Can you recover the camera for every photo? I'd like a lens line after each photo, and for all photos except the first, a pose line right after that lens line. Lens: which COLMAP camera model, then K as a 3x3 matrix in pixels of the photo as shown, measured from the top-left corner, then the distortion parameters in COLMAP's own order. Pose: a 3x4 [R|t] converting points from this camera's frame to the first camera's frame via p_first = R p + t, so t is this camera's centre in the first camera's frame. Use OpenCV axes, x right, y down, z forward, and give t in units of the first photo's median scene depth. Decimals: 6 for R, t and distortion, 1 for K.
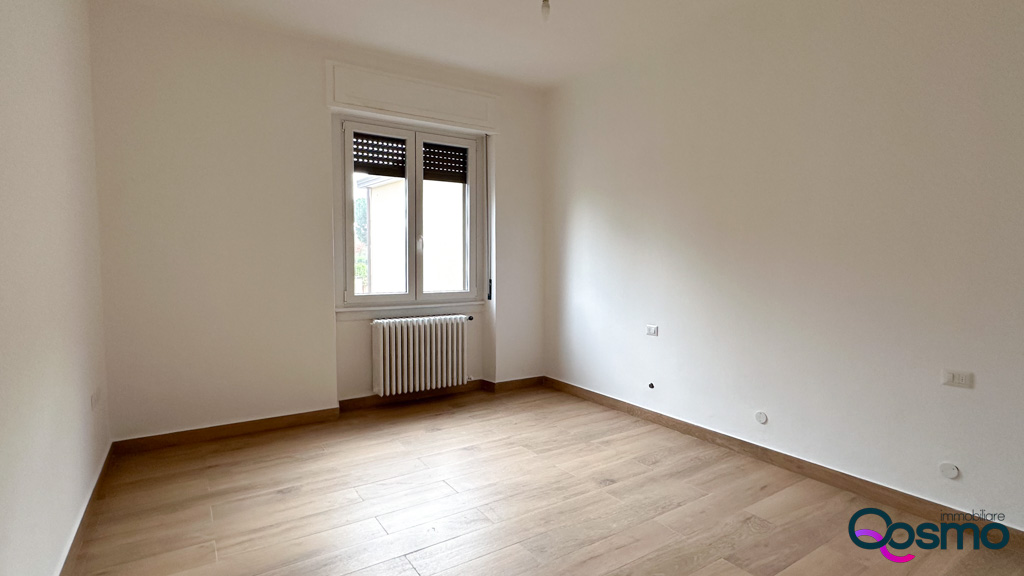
lens RADIAL K [[506.6, 0, 503.8], [0, 506.6, 285.0], [0, 0, 1]] dist [-0.002985, 0.002099]
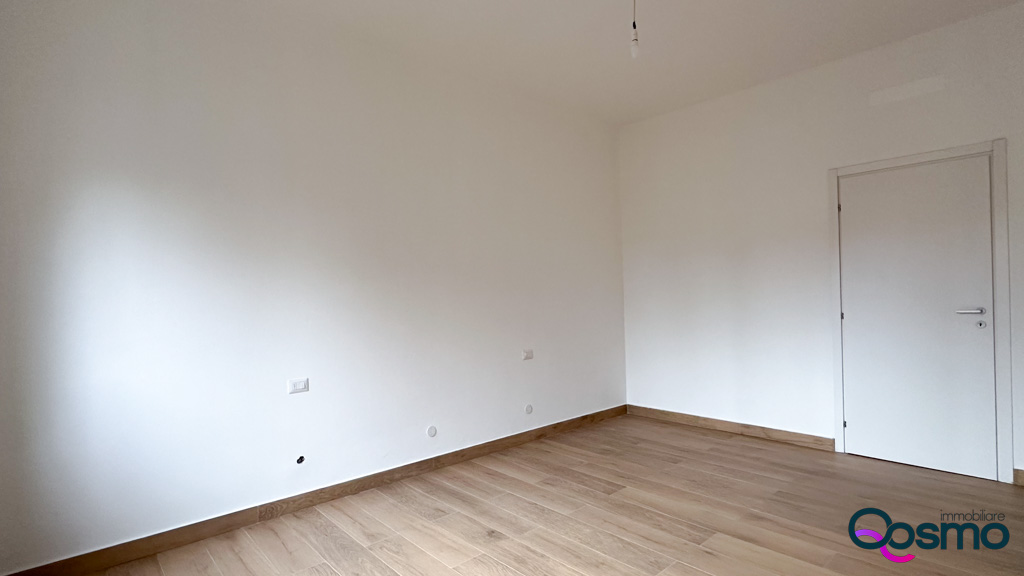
lens RADIAL K [[506.6, 0, 499.0], [0, 506.6, 290.9], [0, 0, 1]] dist [-0.002985, 0.002099]
pose [[-0.152050, 0.018298, 0.988203, -0.519429], [0.085386, 0.996334, -0.005310, -0.022801], [-0.984678, 0.083571, -0.153054, 0.835725]]
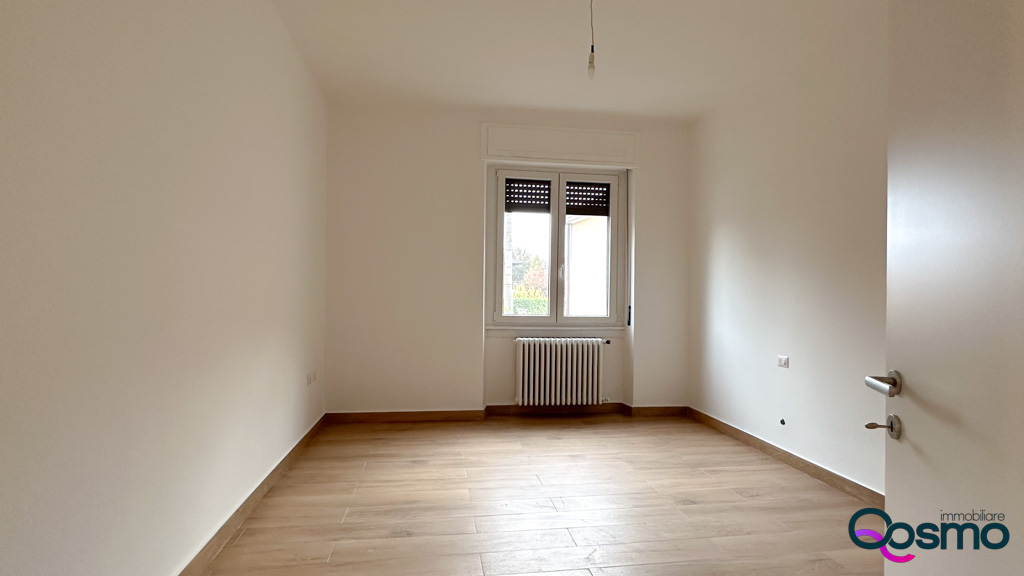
lens RADIAL K [[506.6, 0, 497.3], [0, 506.6, 286.4], [0, 0, 1]] dist [-0.002985, 0.002099]
pose [[0.906848, 0.006782, -0.421403, 0.215136], [-0.033770, 0.997825, -0.056613, 0.022260], [0.420102, 0.065570, 0.905105, -0.078016]]
